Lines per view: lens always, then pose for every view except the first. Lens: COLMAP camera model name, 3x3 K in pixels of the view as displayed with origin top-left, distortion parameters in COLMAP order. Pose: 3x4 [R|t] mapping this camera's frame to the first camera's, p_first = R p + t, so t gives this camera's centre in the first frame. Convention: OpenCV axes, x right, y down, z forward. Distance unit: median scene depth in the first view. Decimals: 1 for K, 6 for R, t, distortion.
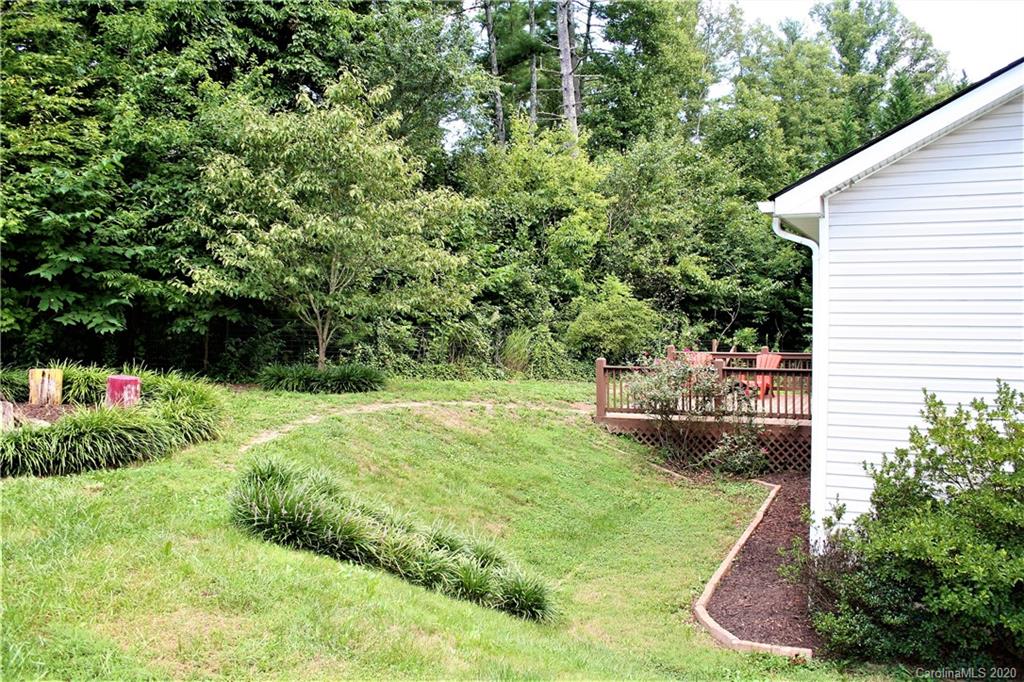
lens RADIAL K [[851.9, 0, 512.0], [0, 851.9, 341.5], [0, 0, 1]] dist [-0.147259, 0.118634]
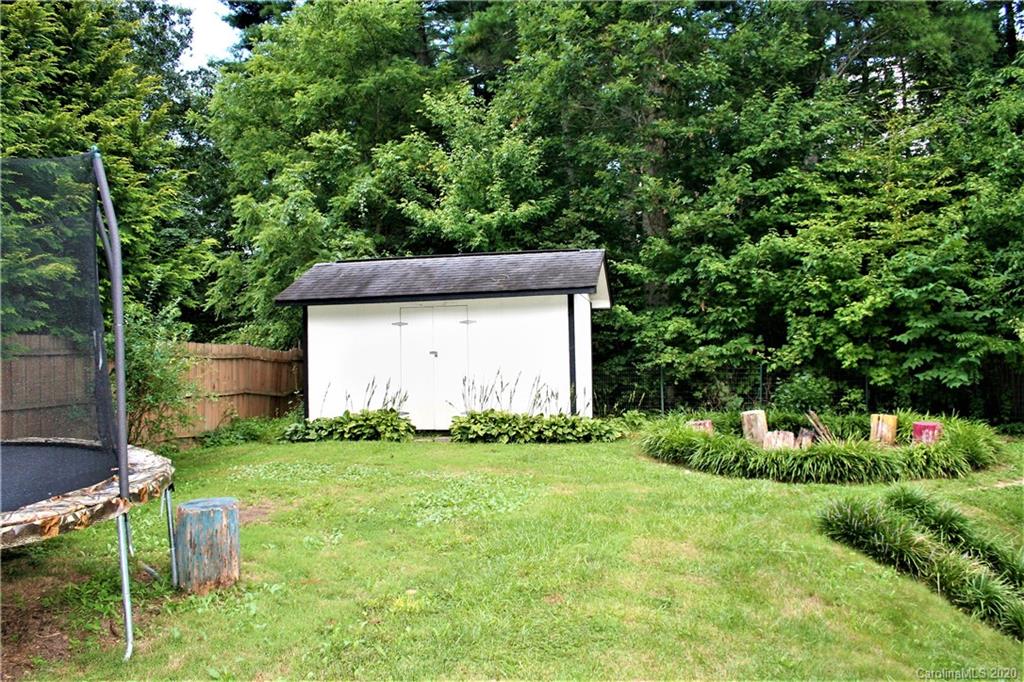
lens RADIAL K [[851.9, 0, 510.3], [0, 851.9, 340.7], [0, 0, 1]] dist [-0.147259, 0.118634]
pose [[0.357979, -0.043188, -0.932730, 0.365275], [-0.025151, 0.998121, -0.055869, 0.005004], [0.933391, 0.043459, 0.356220, 0.008401]]
